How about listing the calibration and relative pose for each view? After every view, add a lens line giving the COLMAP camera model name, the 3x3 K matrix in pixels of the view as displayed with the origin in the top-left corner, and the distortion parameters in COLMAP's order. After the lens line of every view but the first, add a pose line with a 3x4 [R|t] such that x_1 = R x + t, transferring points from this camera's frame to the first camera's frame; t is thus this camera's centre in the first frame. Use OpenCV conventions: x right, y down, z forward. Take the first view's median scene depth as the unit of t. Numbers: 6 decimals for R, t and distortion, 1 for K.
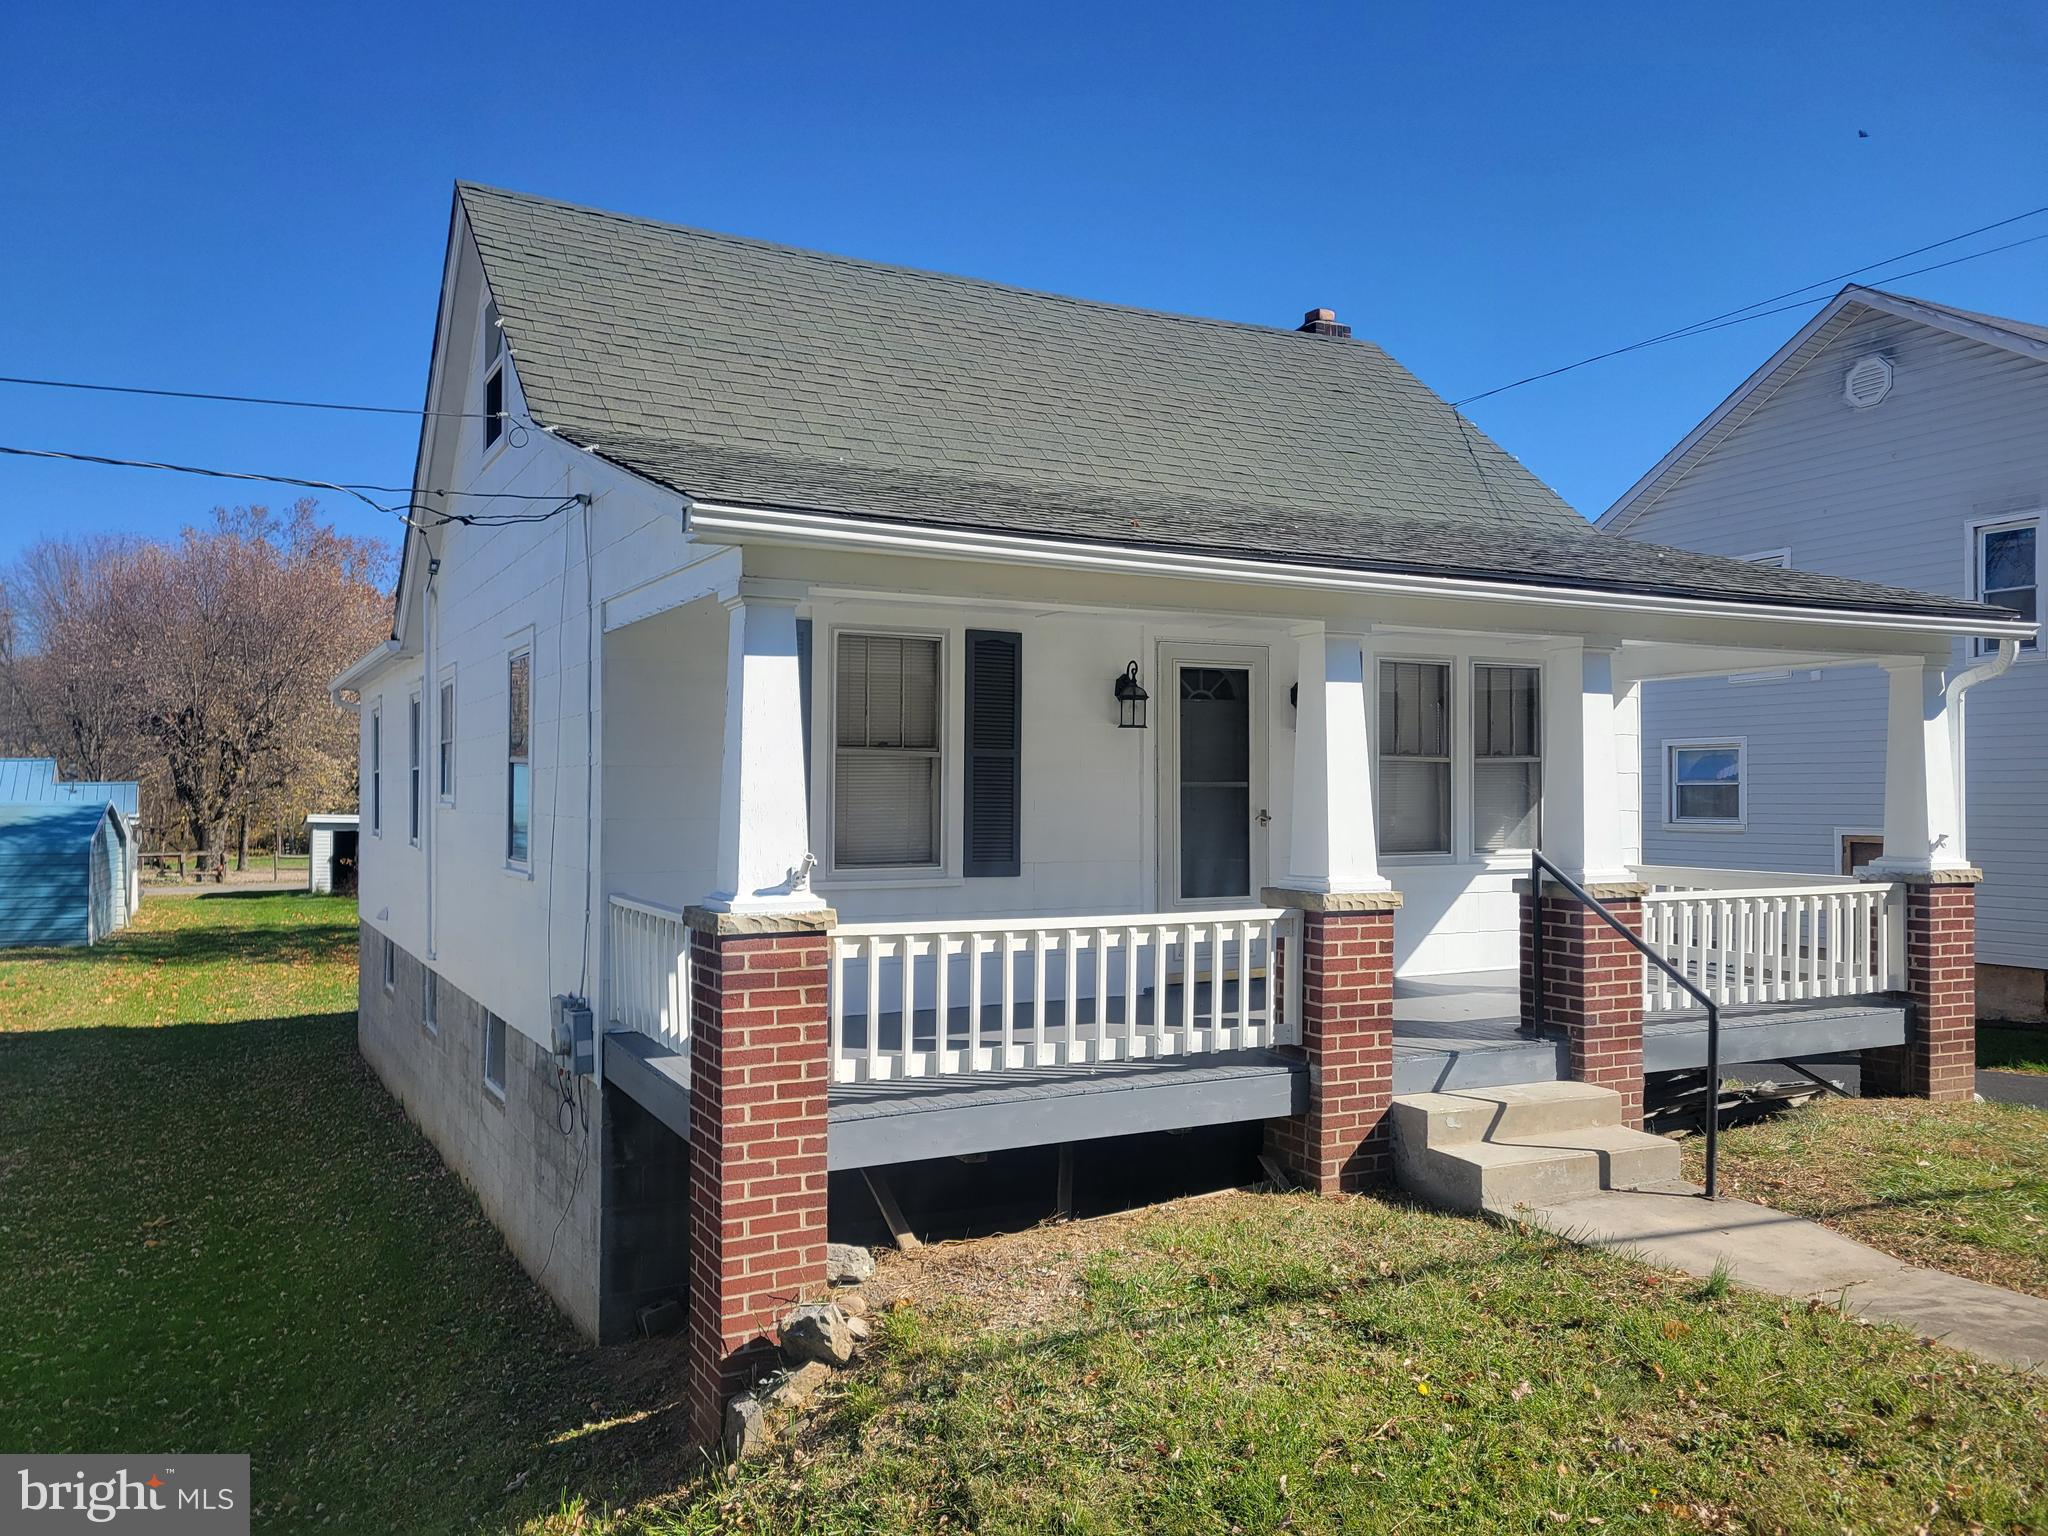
lens RADIAL K [[1533.6, 0, 984.3], [0, 1533.6, 761.8], [0, 0, 1]] dist [0.042471, -0.015102]
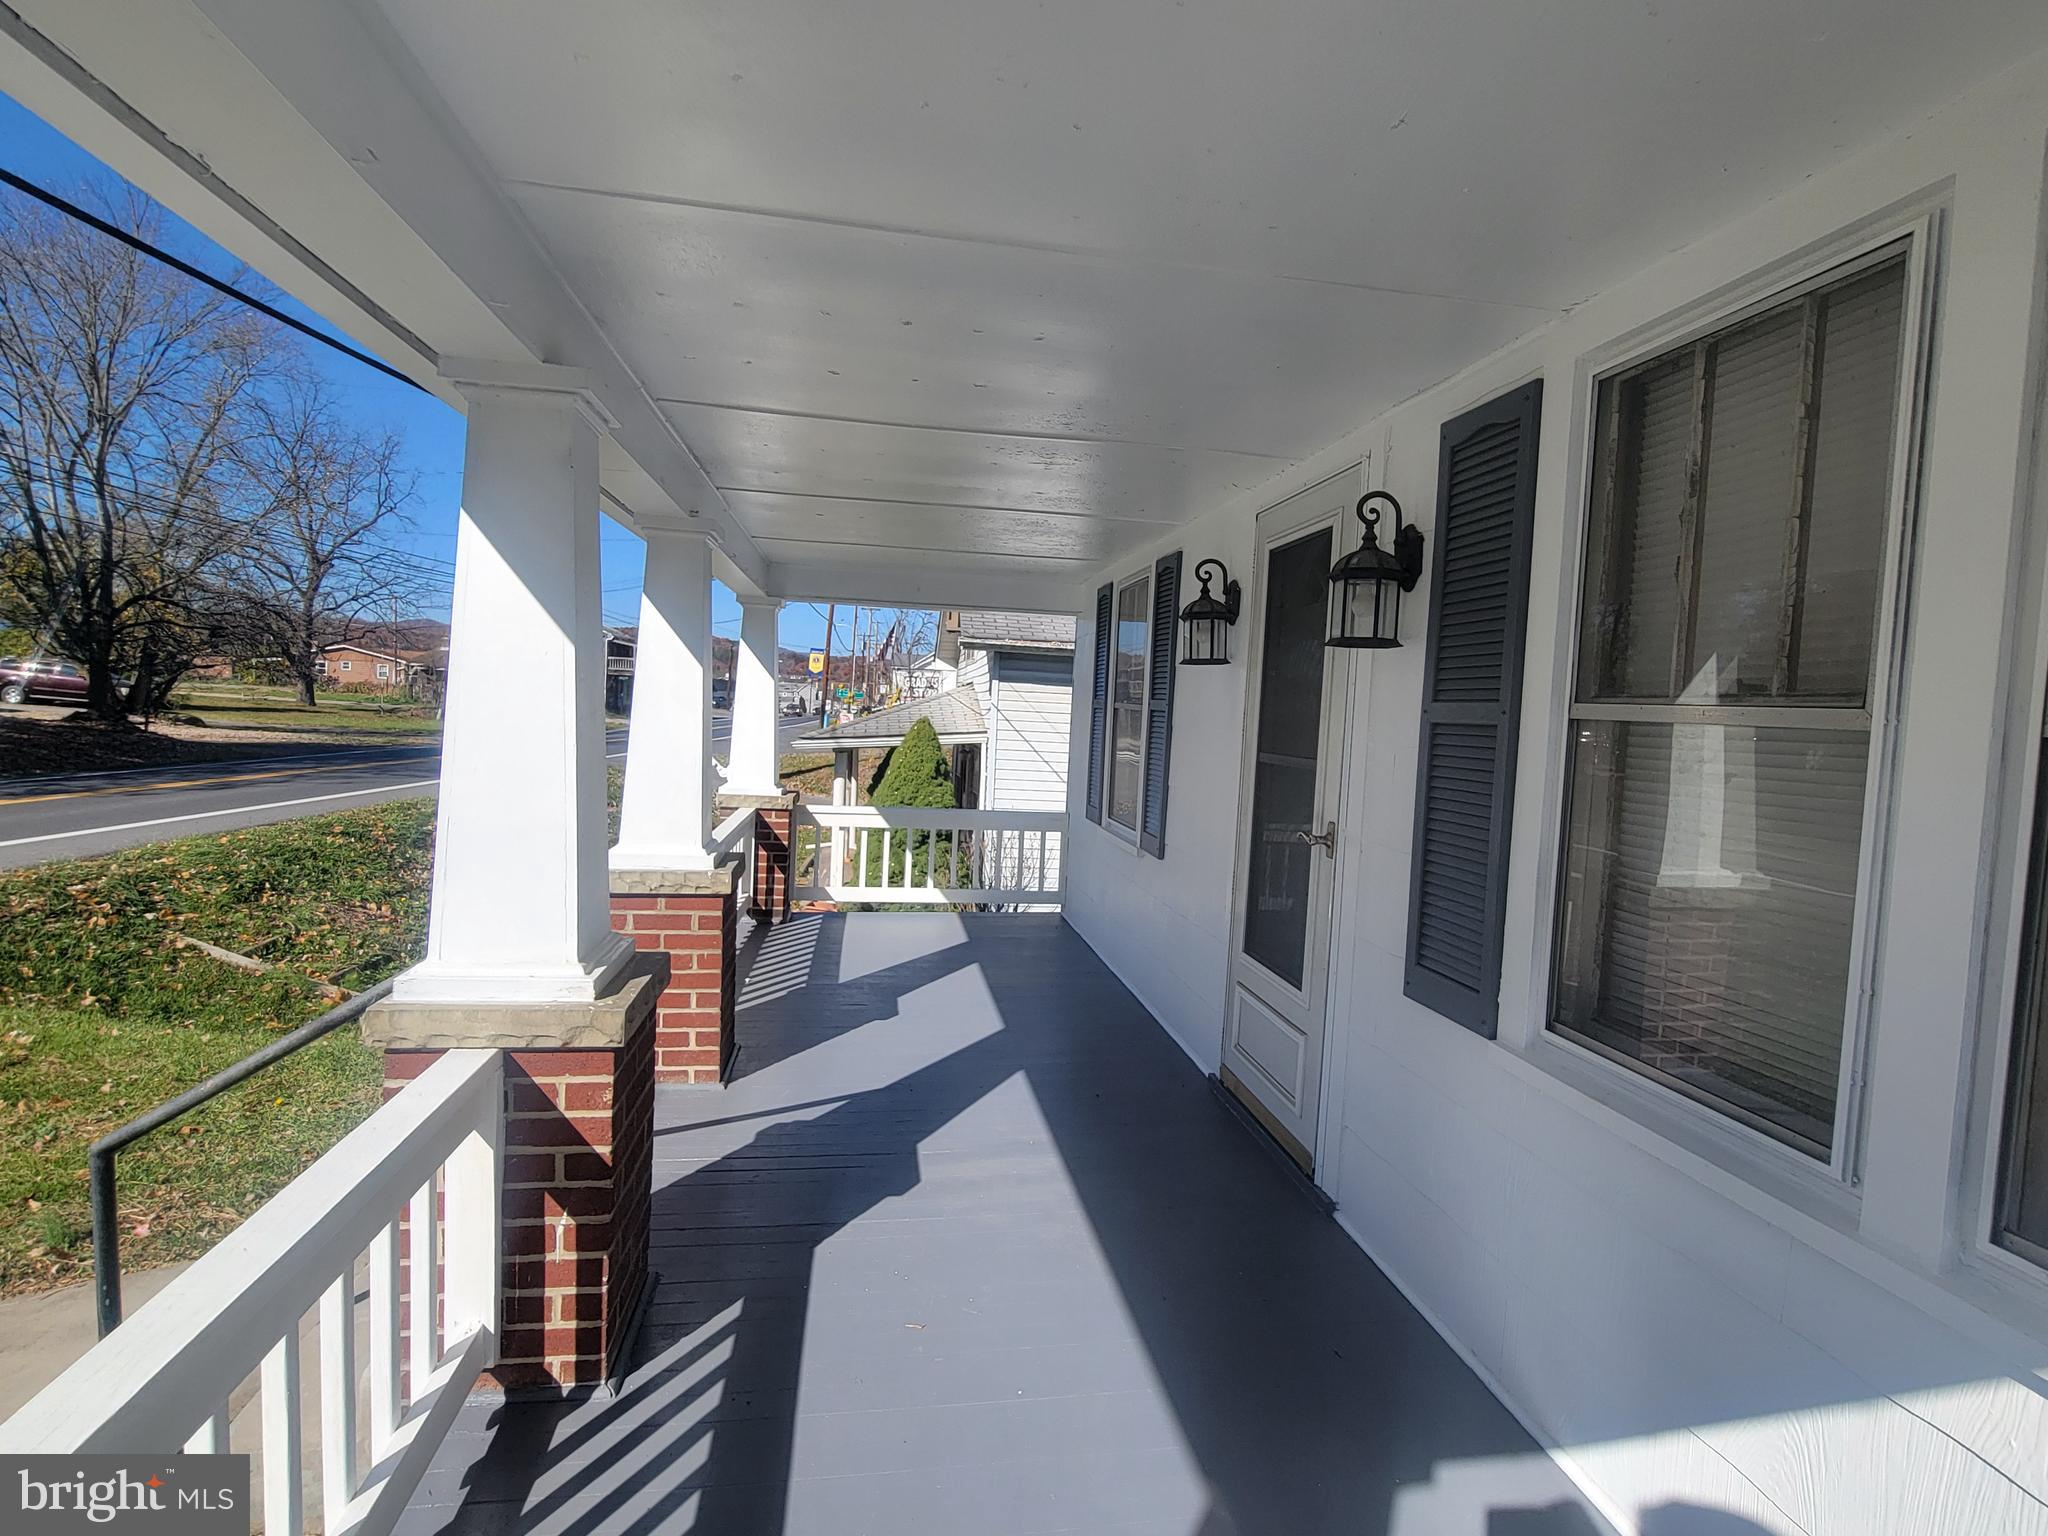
lens RADIAL K [[1020.5, 0, 1031.2], [0, 1020.5, 773.3], [0, 0, 1]] dist [-0.001683, -0.000452]
pose [[-0.314648, 0.043013, -0.948233, 0.579195], [-0.032959, 0.997875, 0.056202, 0.002230], [0.948636, 0.048937, -0.312562, 1.162128]]
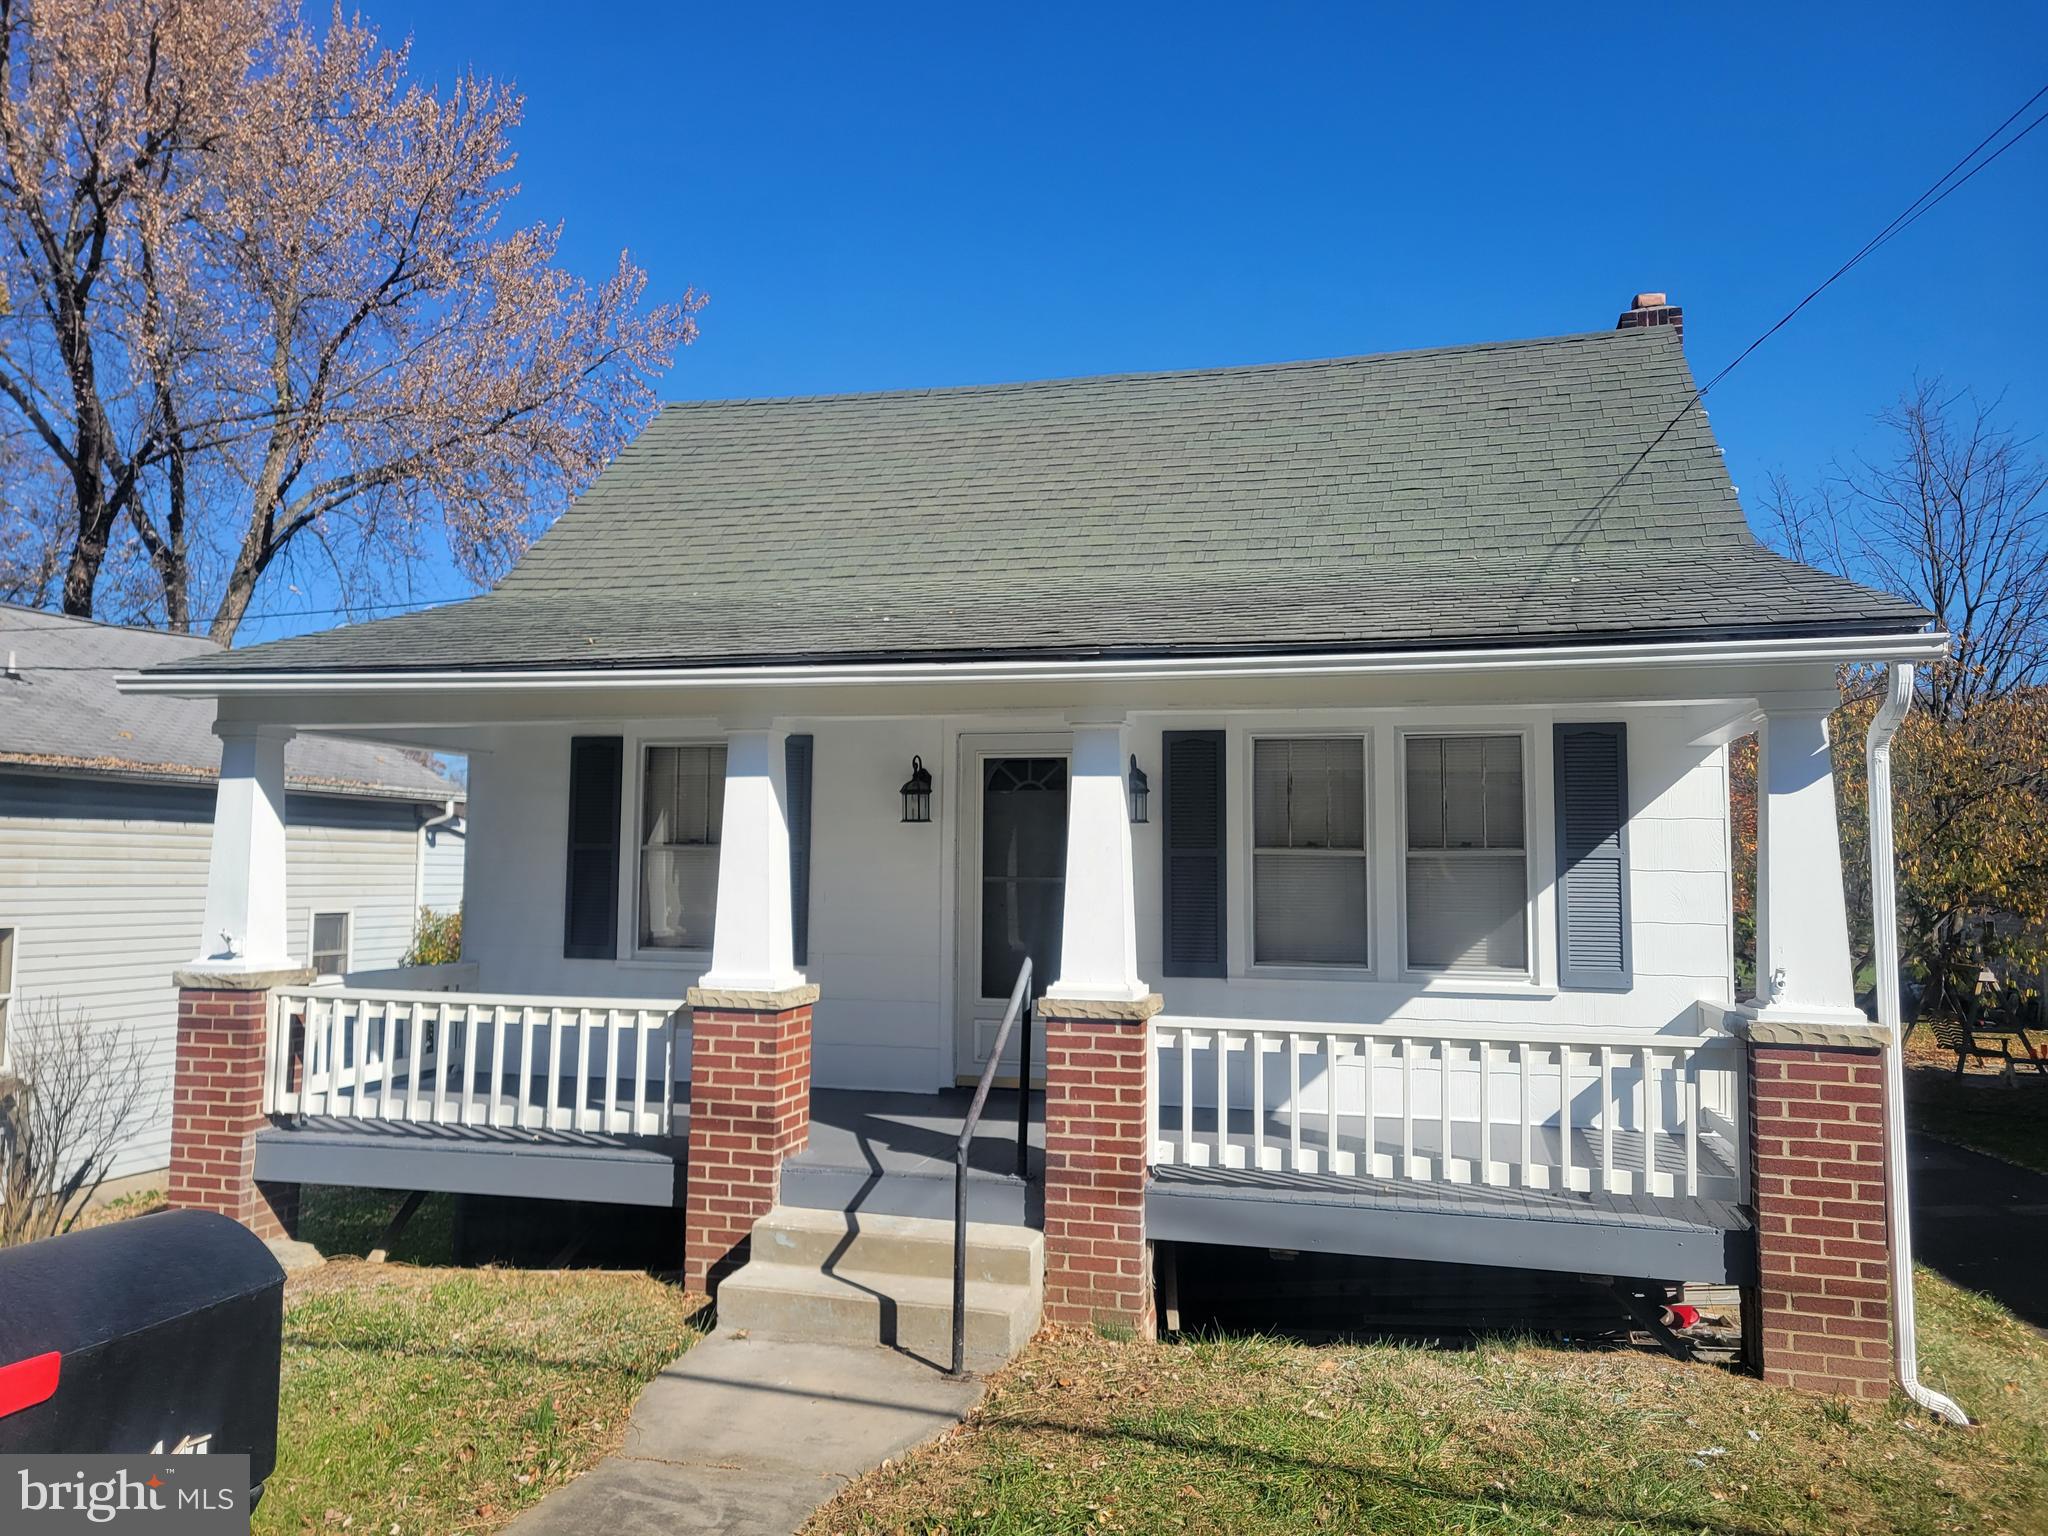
lens RADIAL K [[1533.6, 0, 984.3], [0, 1533.6, 761.8], [0, 0, 1]] dist [0.042471, -0.015102]
pose [[0.741300, -0.041616, -0.669883, 0.873879], [0.001760, 0.998193, -0.060064, -0.001278], [0.671172, 0.043347, 0.740033, 0.312574]]
